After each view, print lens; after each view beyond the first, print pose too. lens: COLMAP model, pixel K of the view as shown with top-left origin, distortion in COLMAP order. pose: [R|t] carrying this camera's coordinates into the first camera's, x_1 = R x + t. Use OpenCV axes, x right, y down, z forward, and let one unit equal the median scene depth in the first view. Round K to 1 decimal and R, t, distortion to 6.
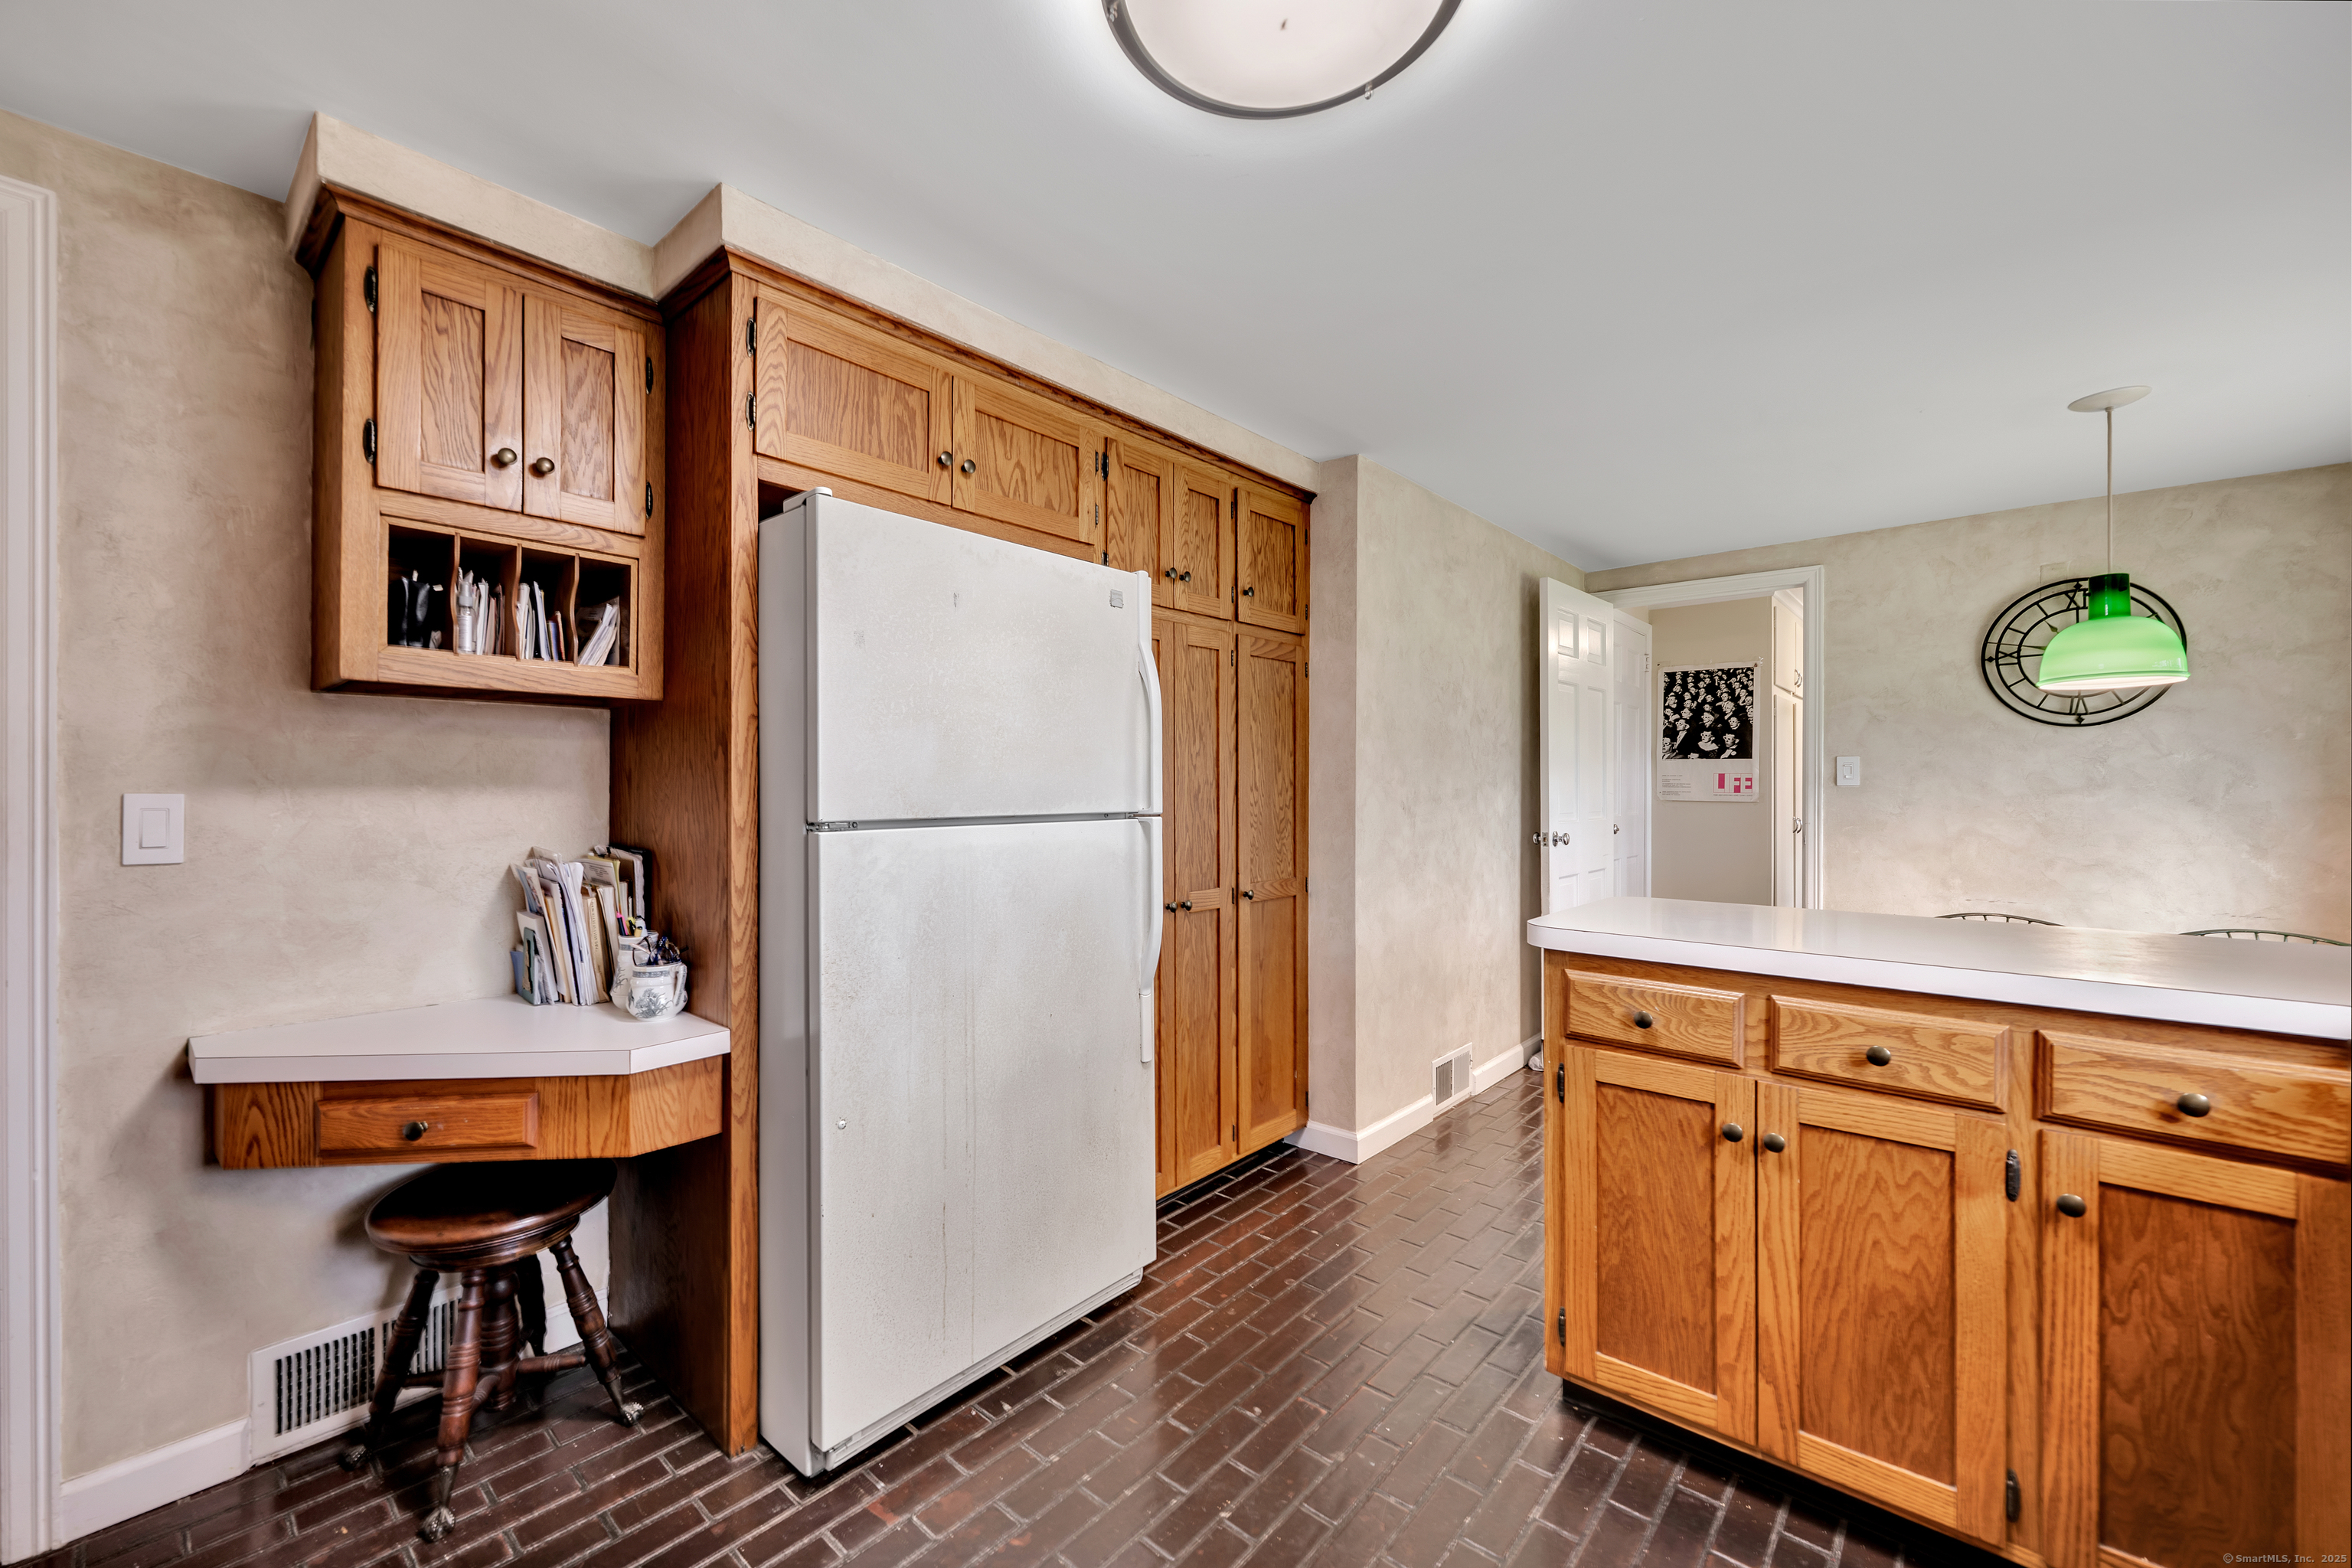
lens RADIAL K [[945.7, 0, 1177.1], [0, 945.7, 787.8], [0, 0, 1]] dist [-0.000471, -0.000103]
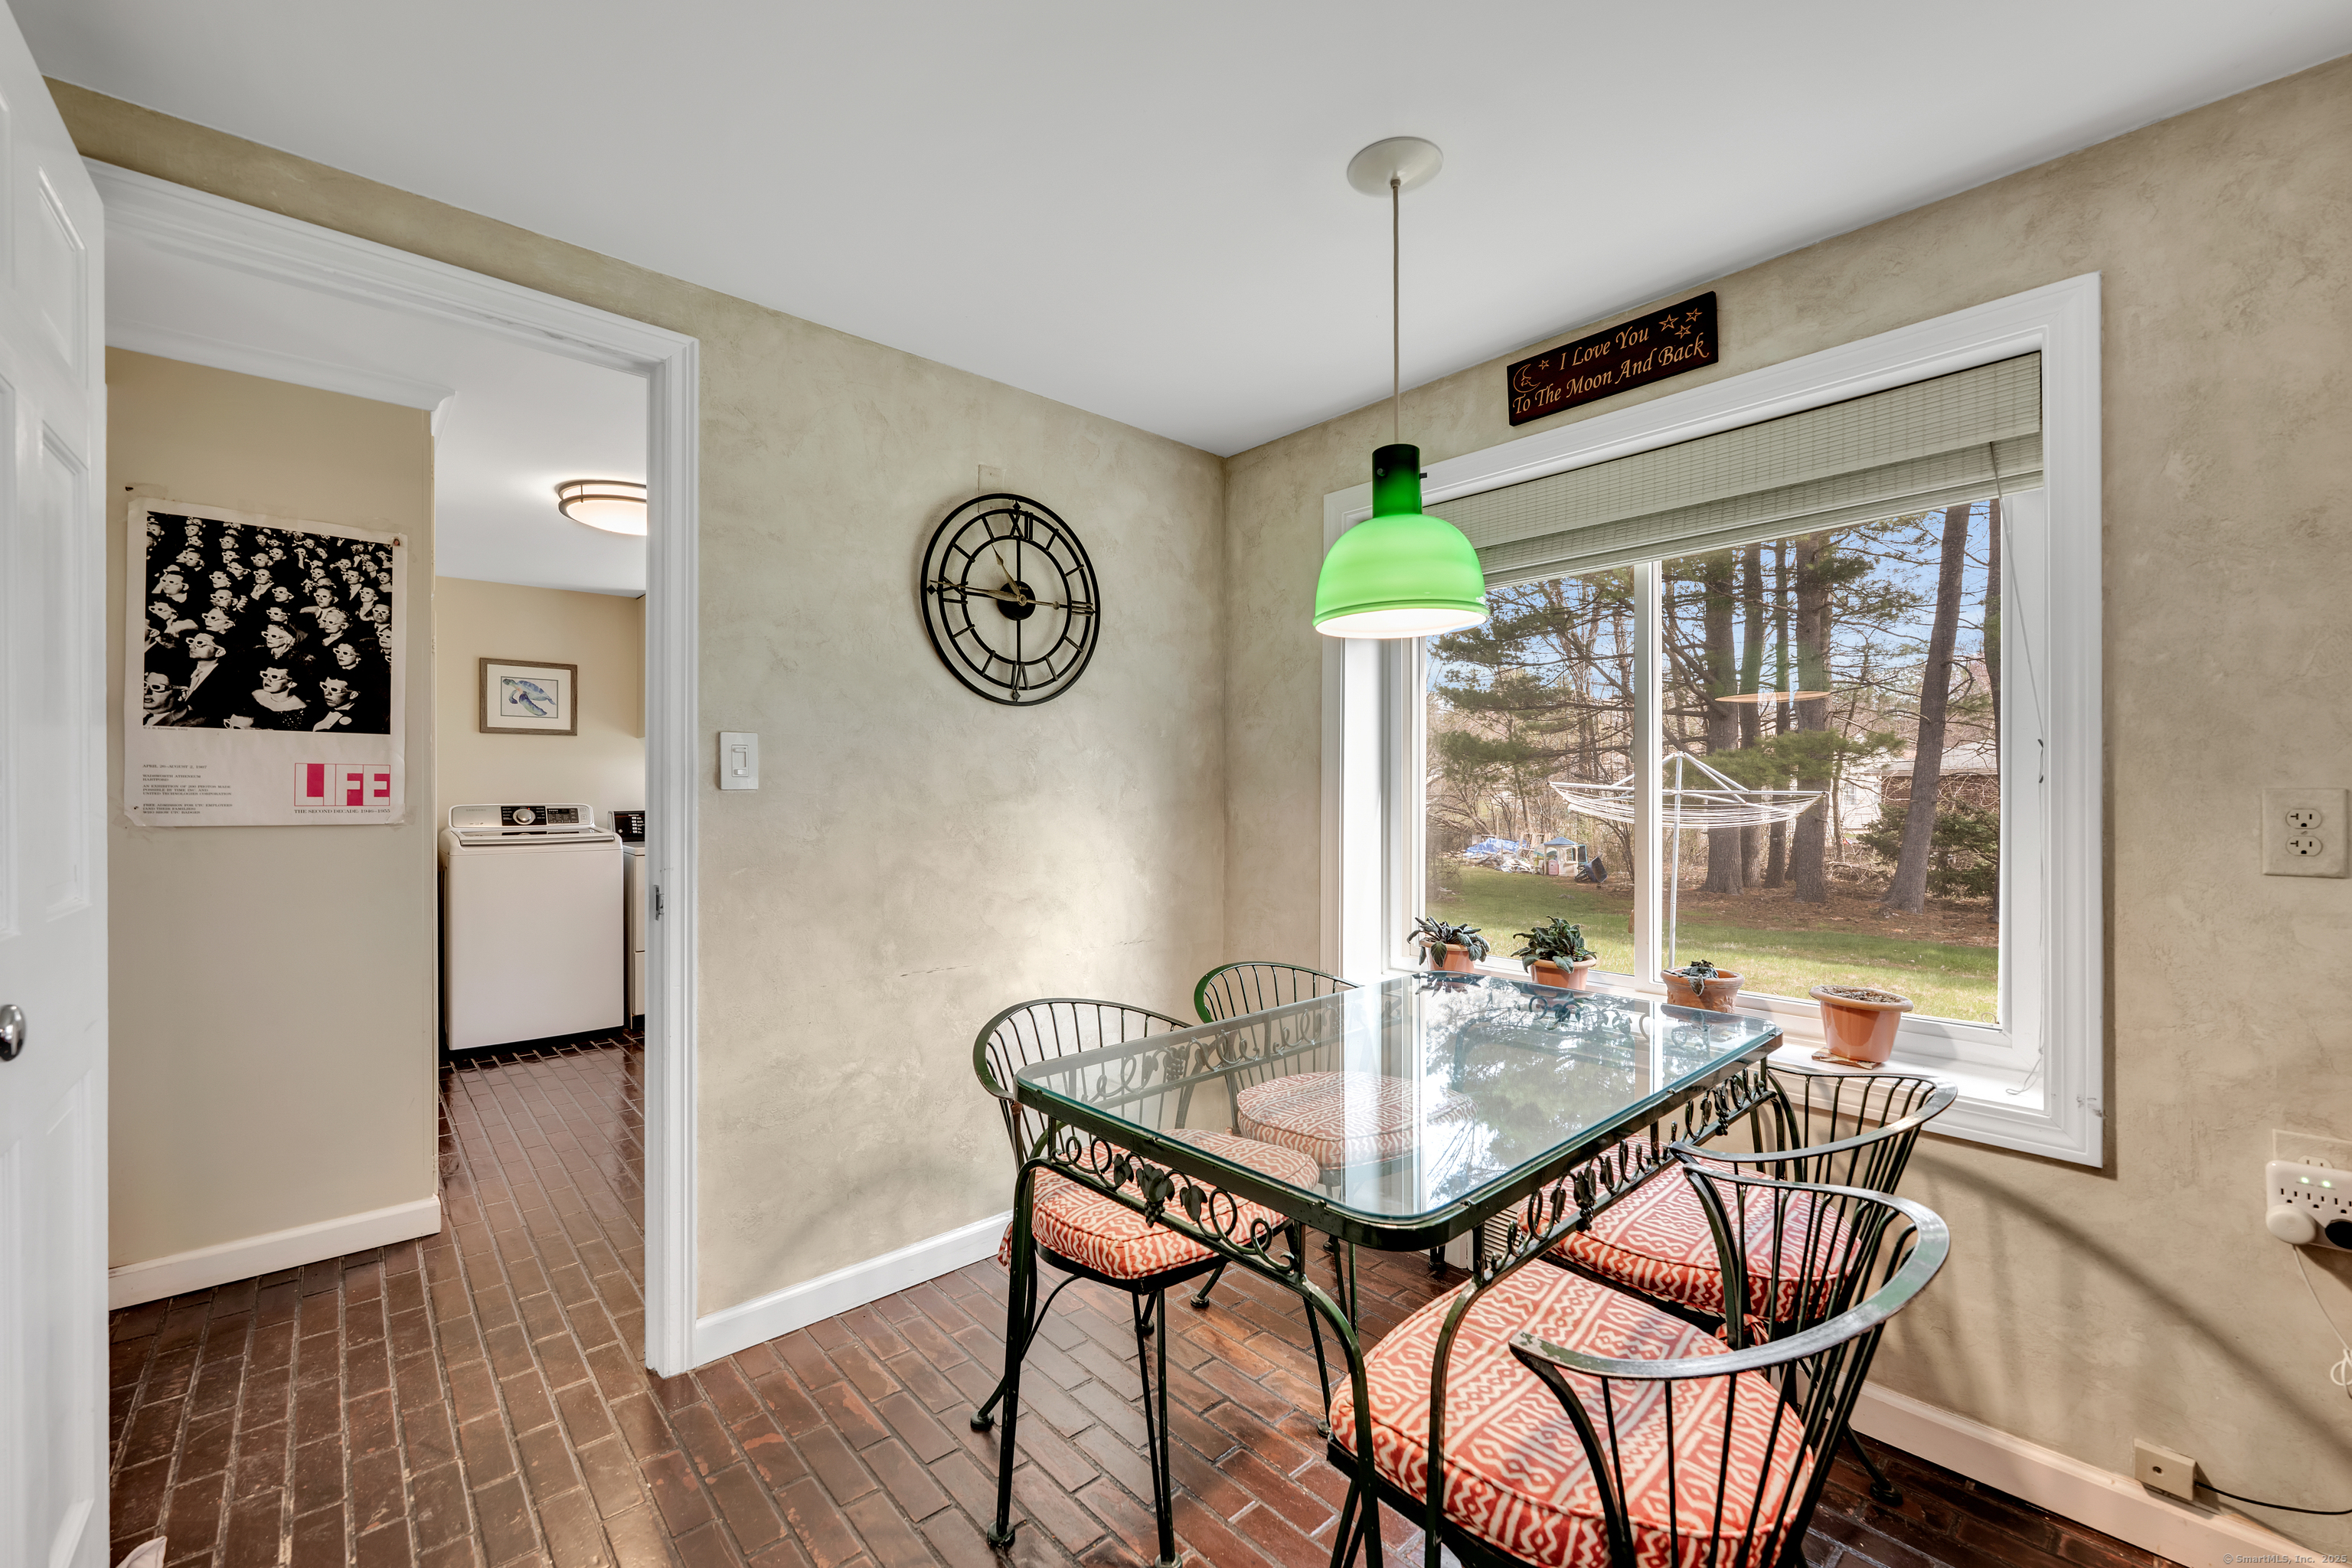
lens RADIAL K [[962.5, 0, 1164.1], [0, 962.5, 788.3], [0, 0, 1]] dist [-0.001199, -0.000242]
pose [[0.129229, -0.000503, 0.991615, 0.239364], [0.003873, 0.999993, 0.000003, -0.002453], [-0.991607, 0.003840, 0.129230, 0.755459]]
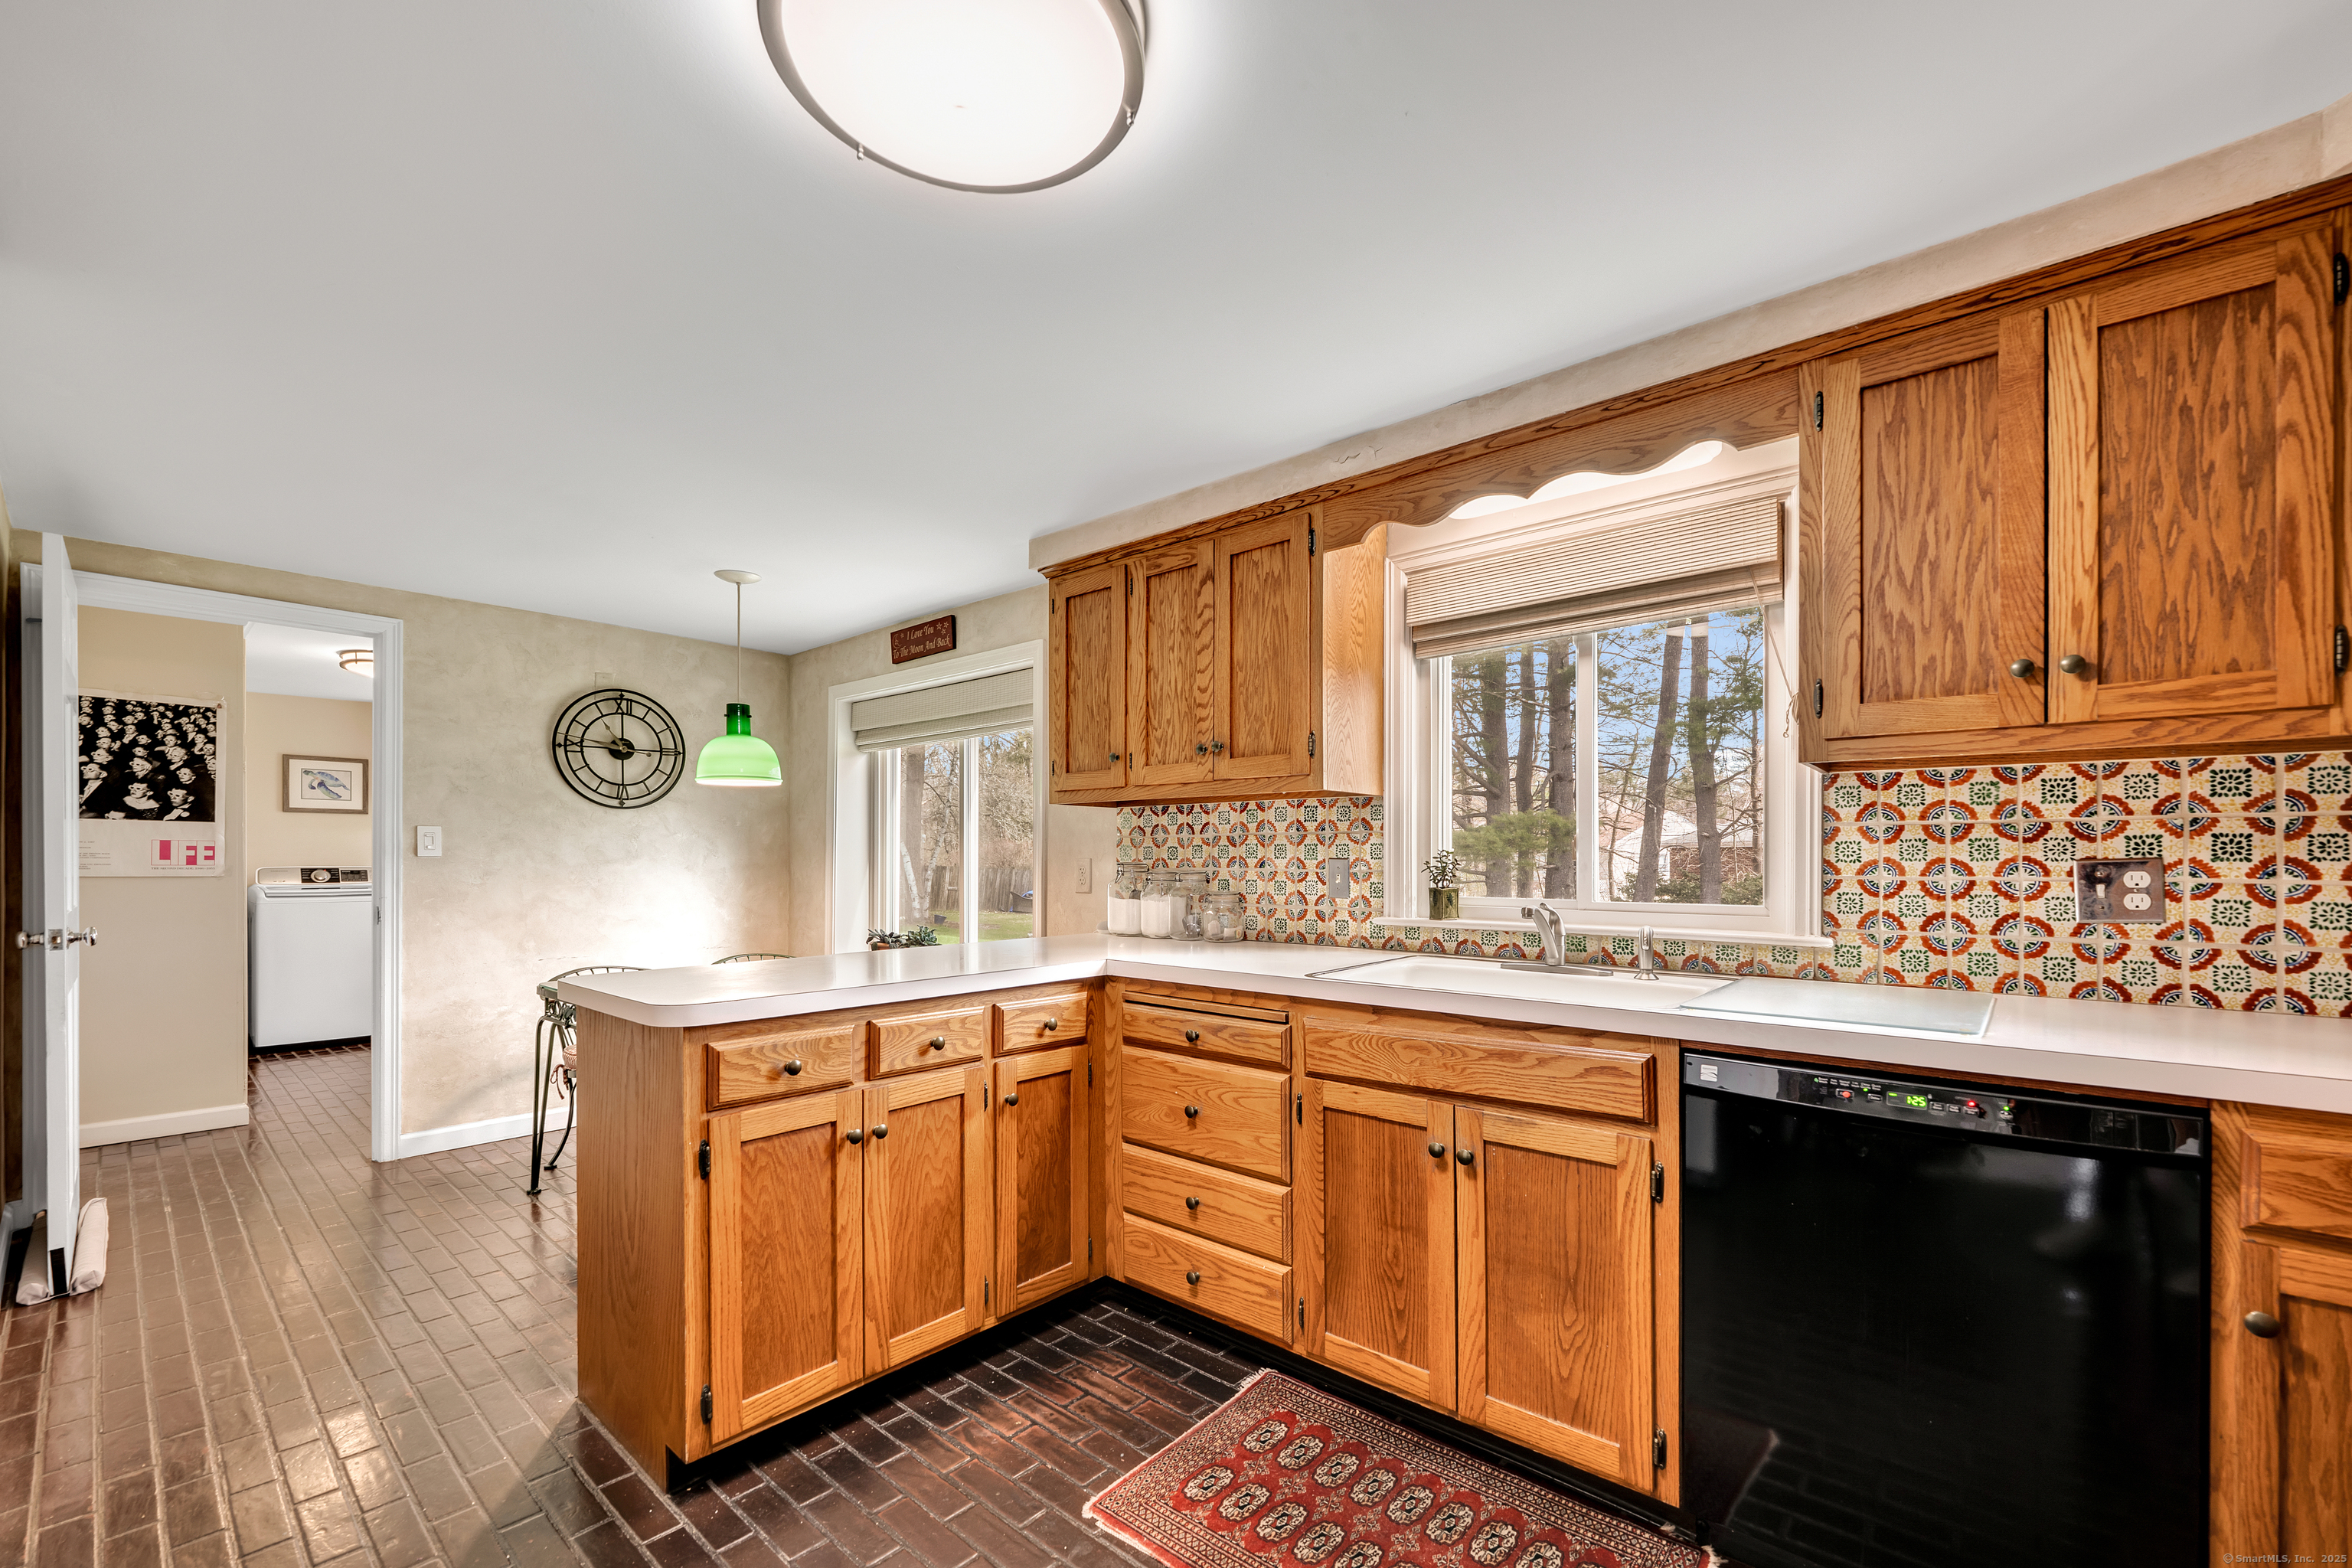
lens RADIAL K [[954.8, 0, 1203.2], [0, 954.8, 858.6], [0, 0, 1]] dist [-0.000026, -0.000023]
pose [[-0.011638, -0.002348, 0.999930, -0.291593], [0.000405, 0.999997, 0.002353, -0.002264], [-0.999932, 0.000432, -0.011637, 0.238603]]
